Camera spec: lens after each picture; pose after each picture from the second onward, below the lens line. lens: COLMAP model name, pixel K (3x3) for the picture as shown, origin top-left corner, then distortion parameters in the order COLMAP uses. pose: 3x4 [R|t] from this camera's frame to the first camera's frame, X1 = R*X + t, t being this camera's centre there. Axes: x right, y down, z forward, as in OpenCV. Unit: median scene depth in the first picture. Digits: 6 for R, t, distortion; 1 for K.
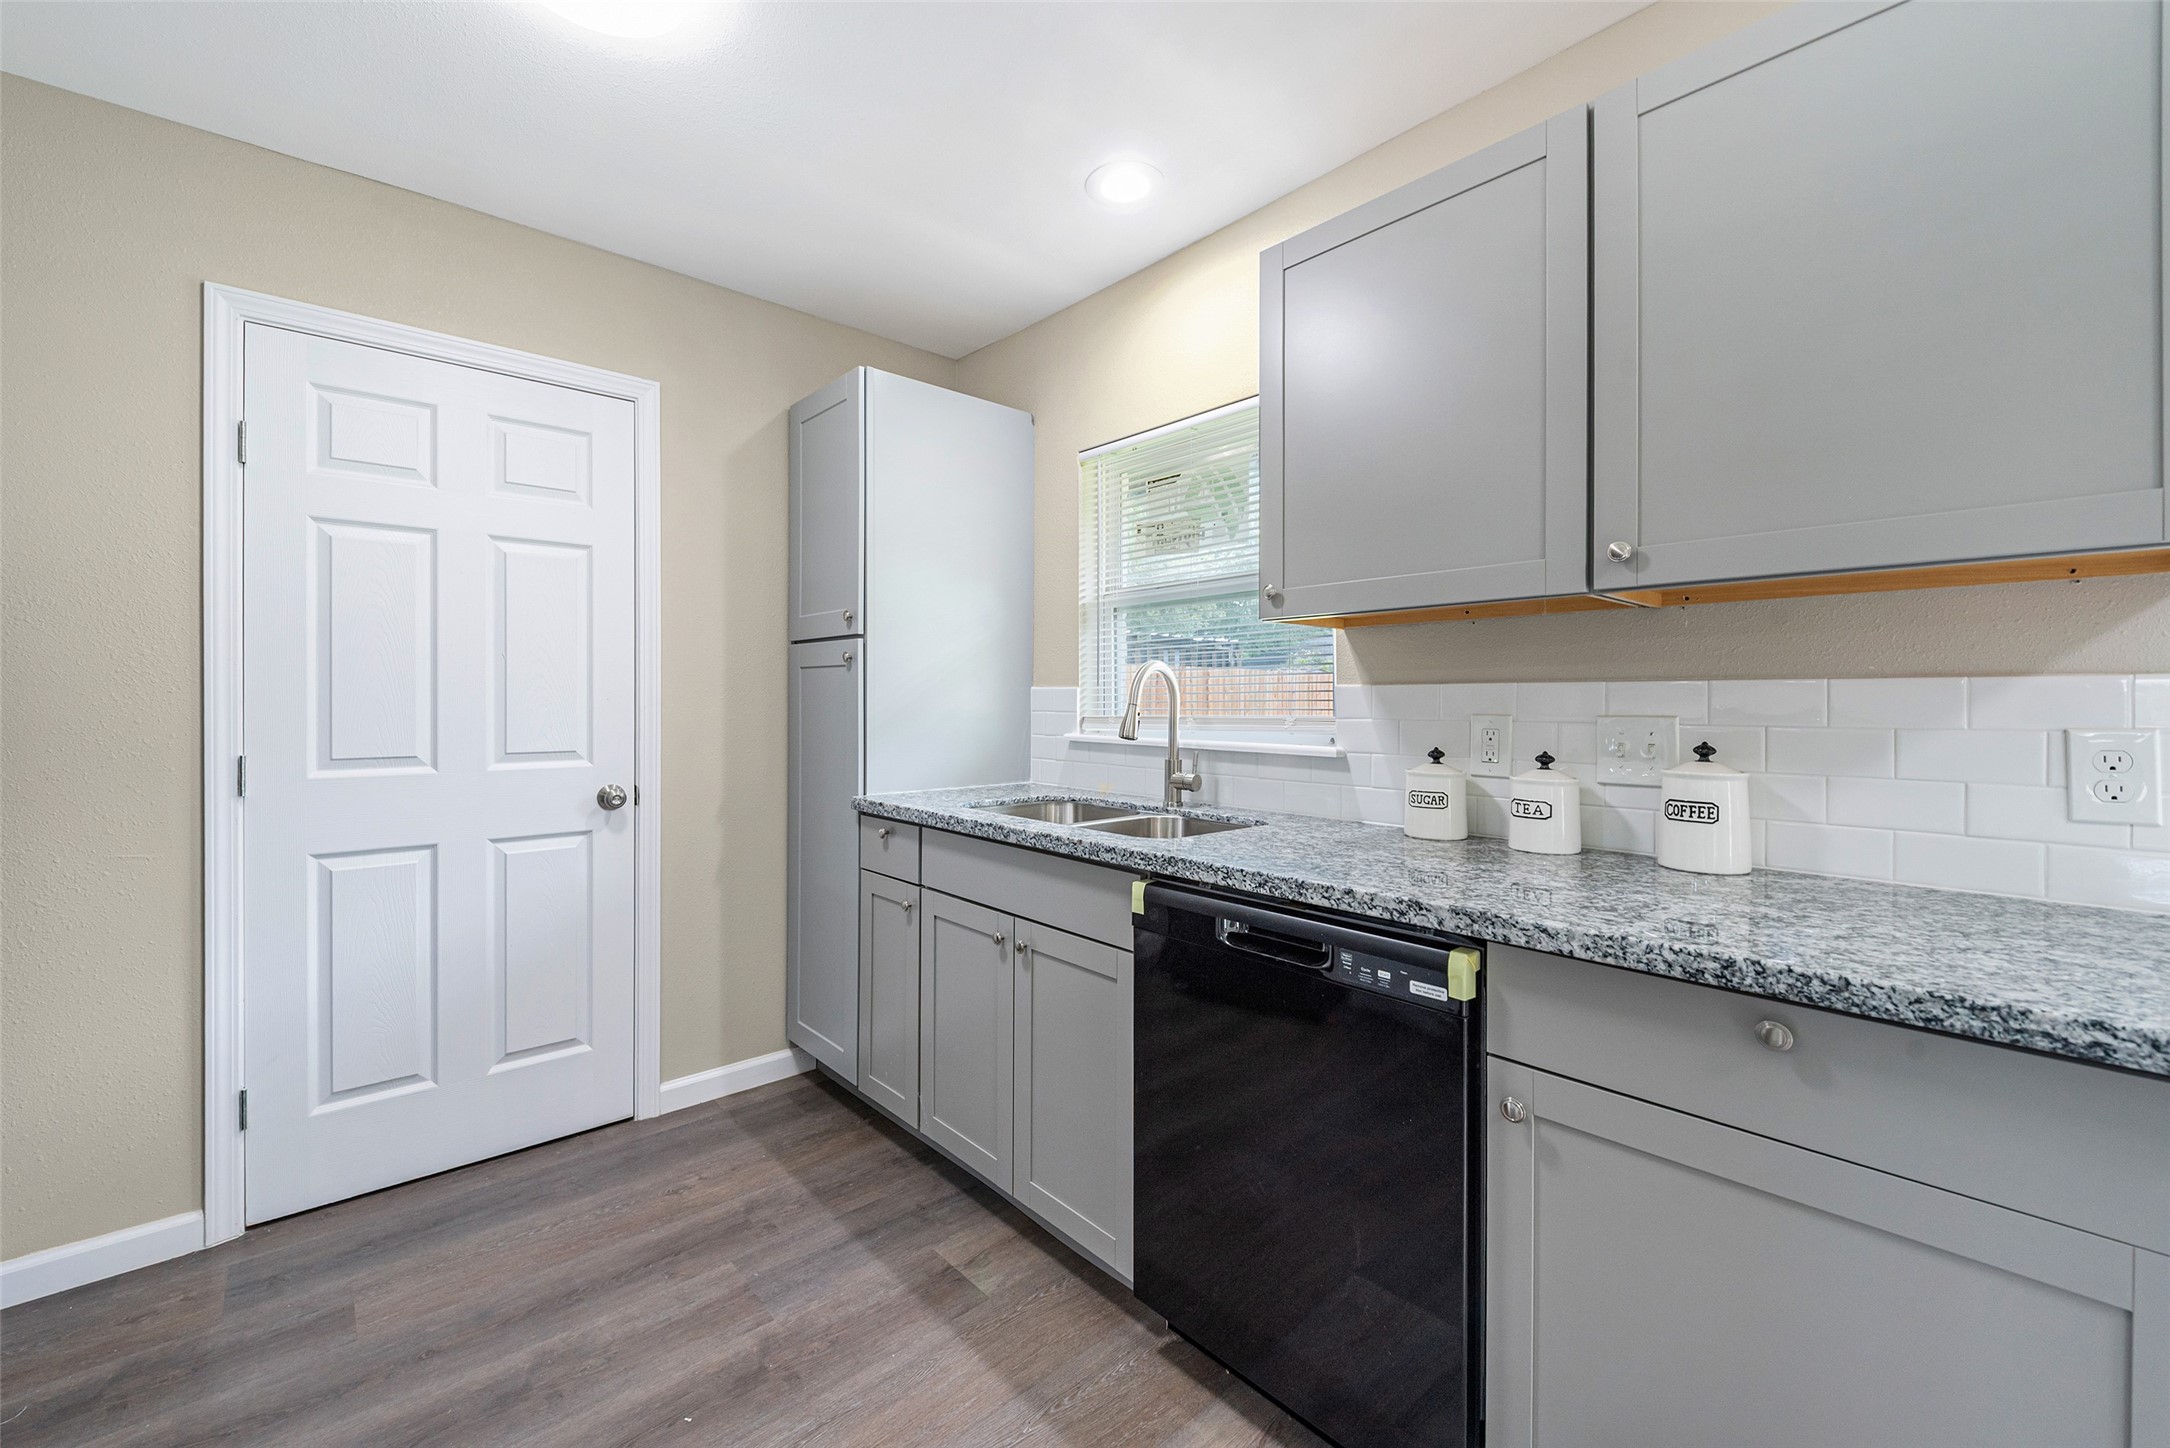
lens RADIAL K [[862.2, 0, 1061.2], [0, 862.2, 701.5], [0, 0, 1]] dist [0.011327, -0.007845]
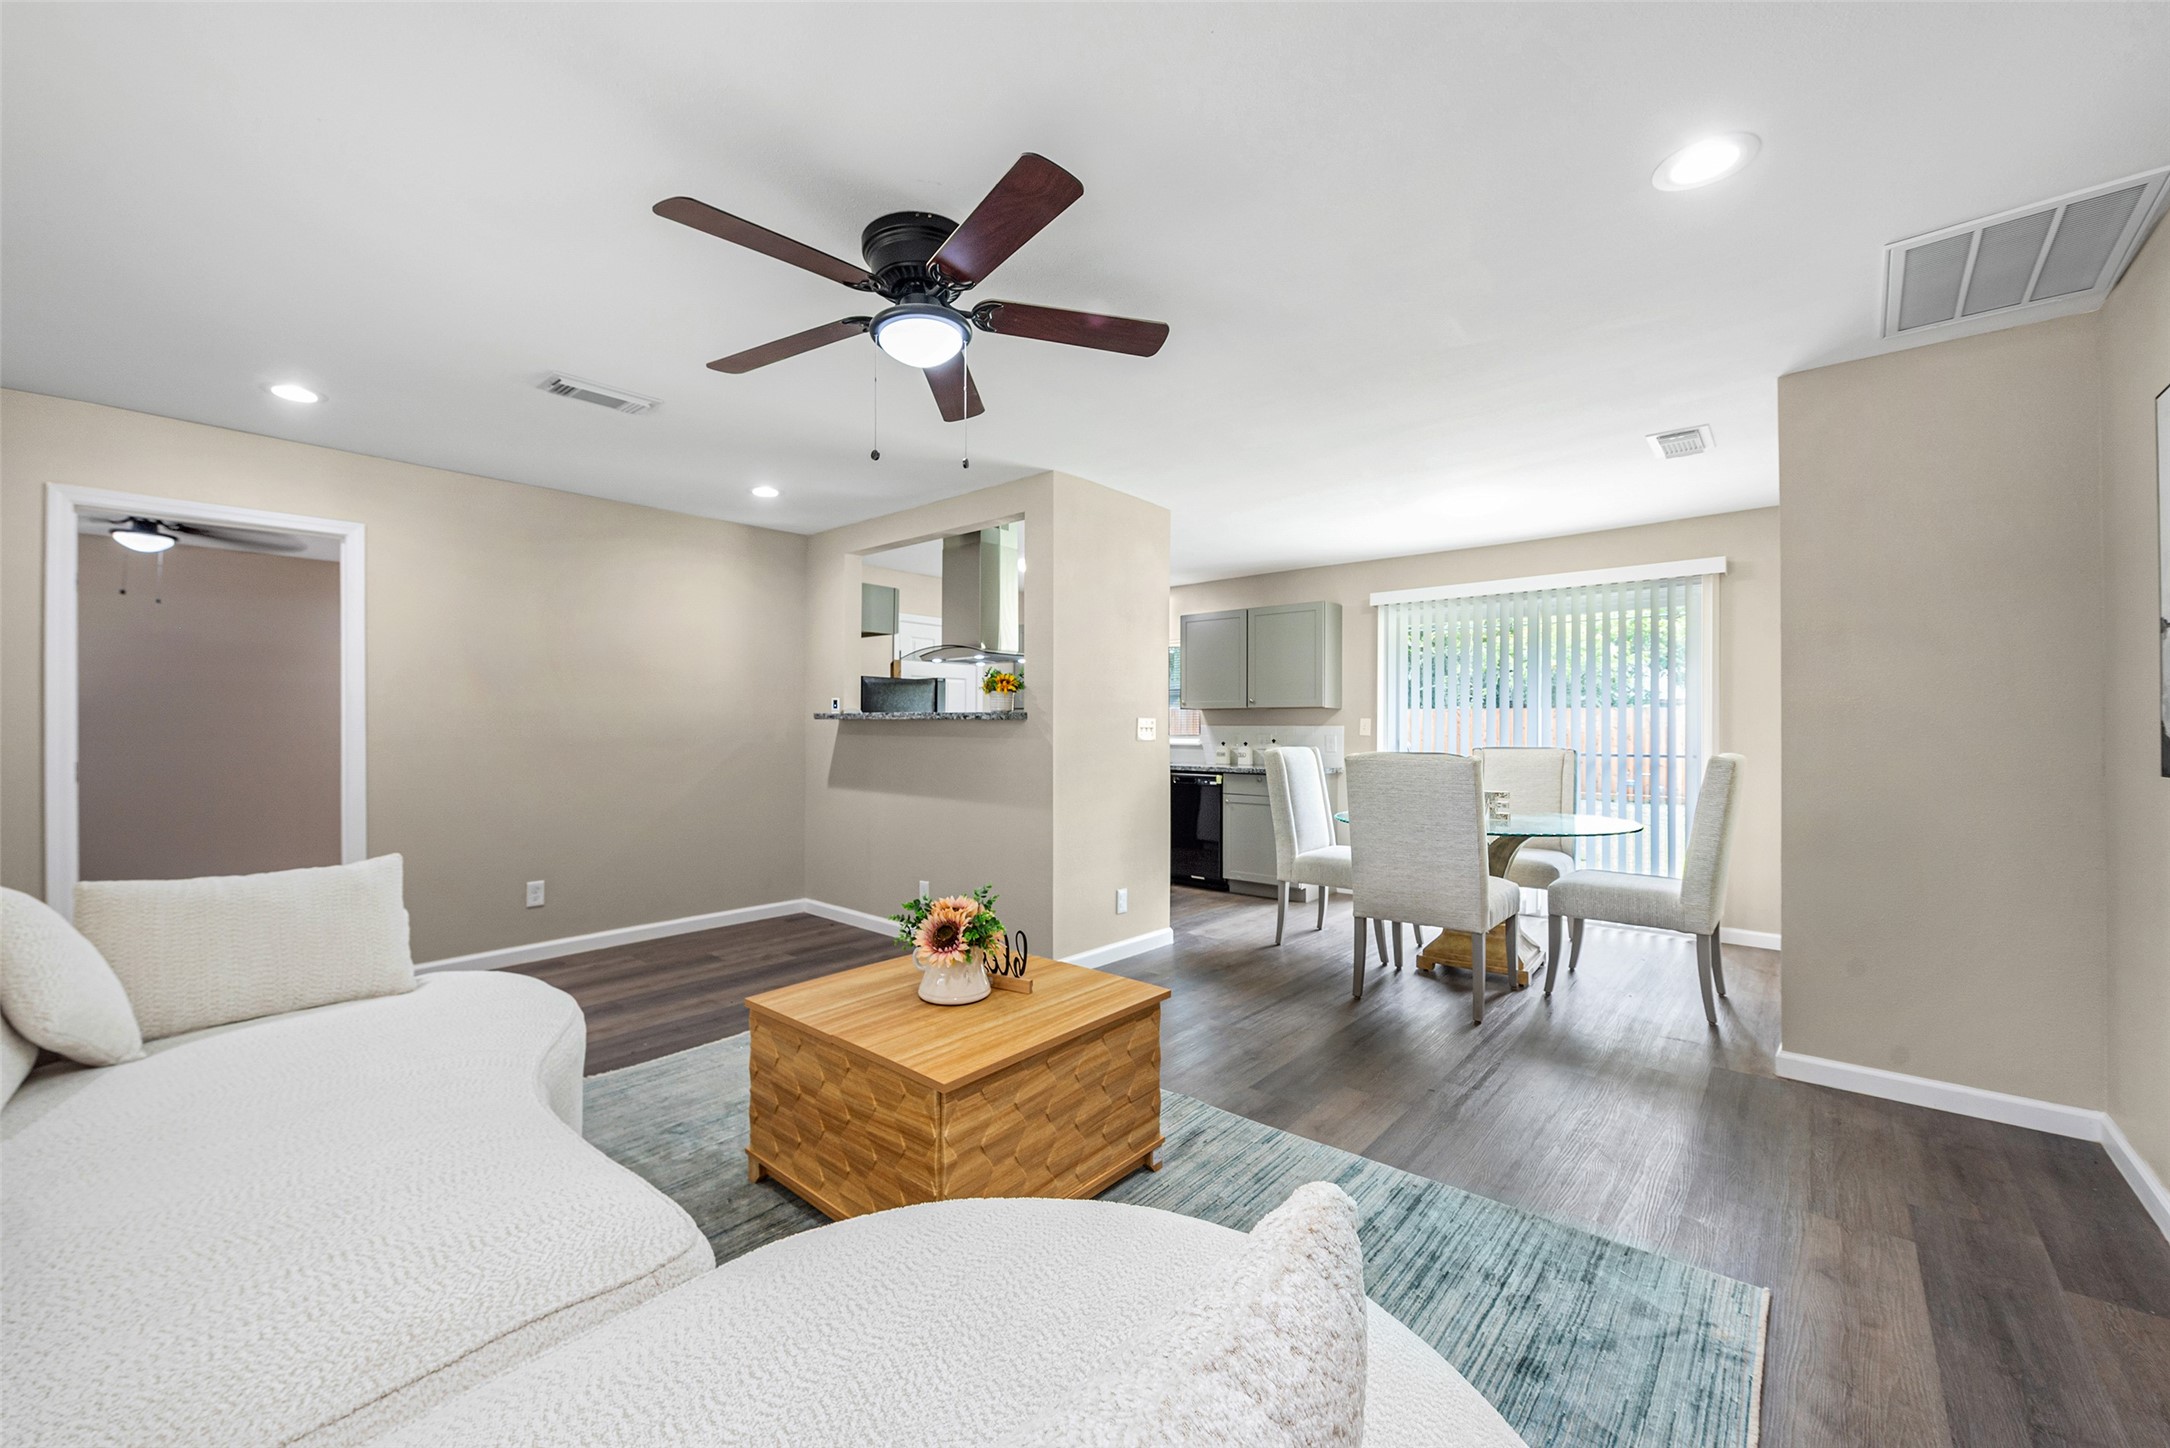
lens RADIAL K [[843.6, 0, 1060.9], [0, 843.6, 740.7], [0, 0, 1]] dist [0.011796, -0.007027]
pose [[0.993451, -0.003063, 0.114222, -0.628934], [0.002160, 0.999965, 0.008027, 0.012715], [-0.114242, -0.007728, 0.993423, -2.311499]]
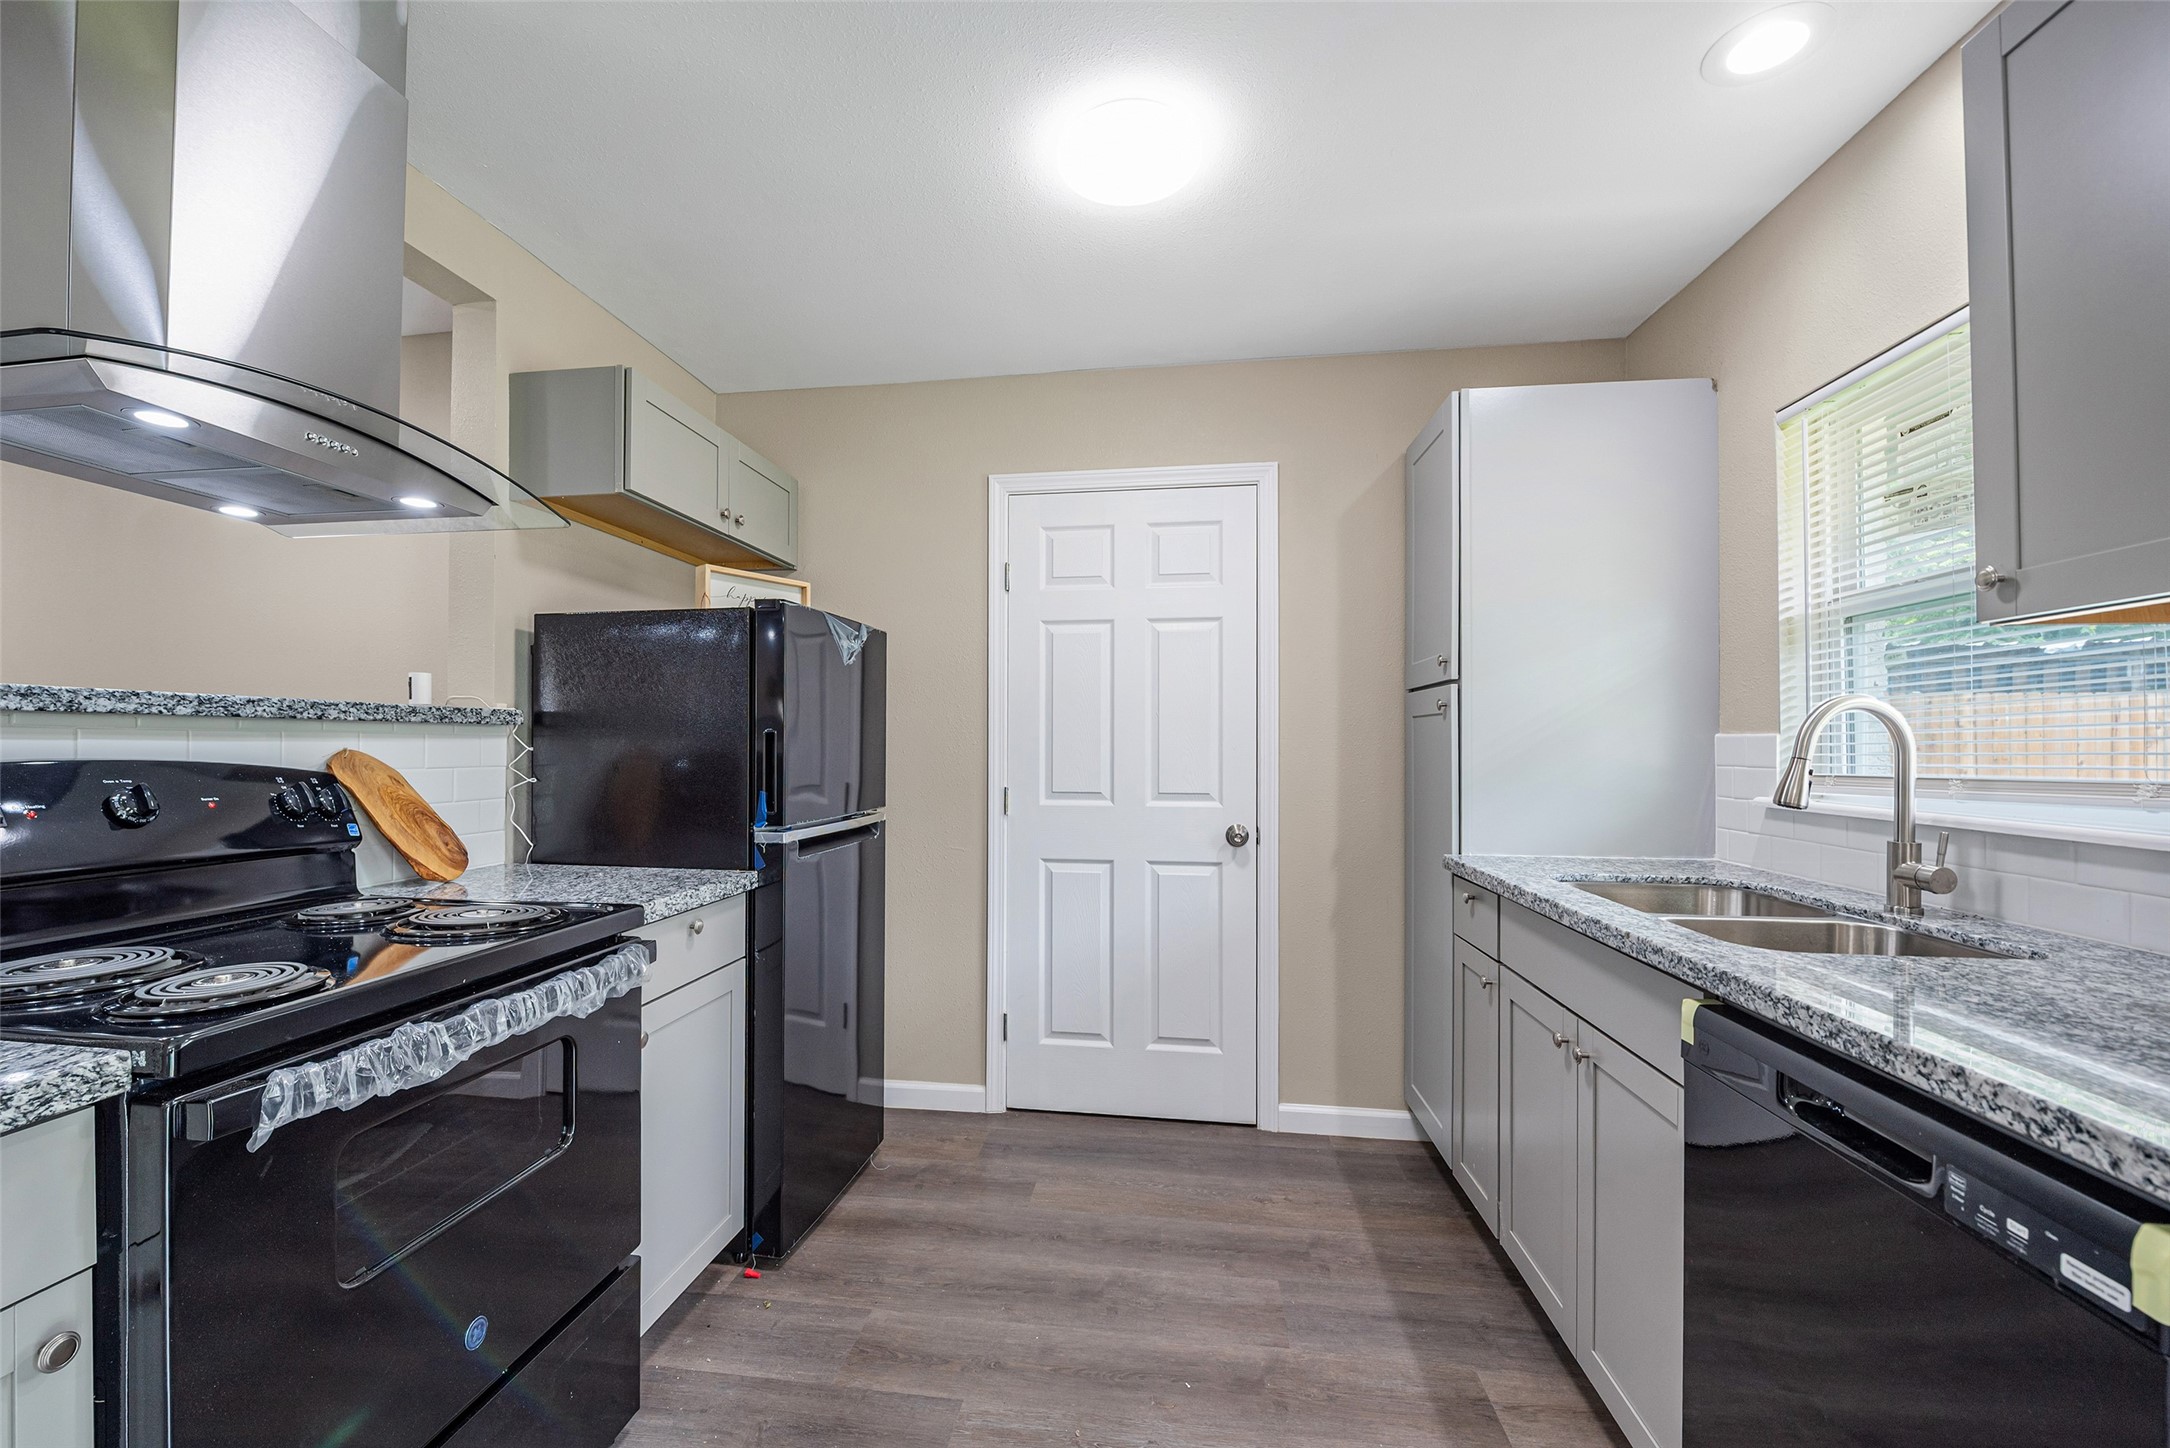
lens RADIAL K [[873.2, 0, 1055.4], [0, 873.2, 736.1], [0, 0, 1]] dist [-0.000905, -0.007425]
pose [[0.652533, -0.009937, -0.757695, 0.221192], [-0.003226, 0.999869, -0.015892, -0.001239], [0.757753, 0.012814, 0.652415, 0.076612]]
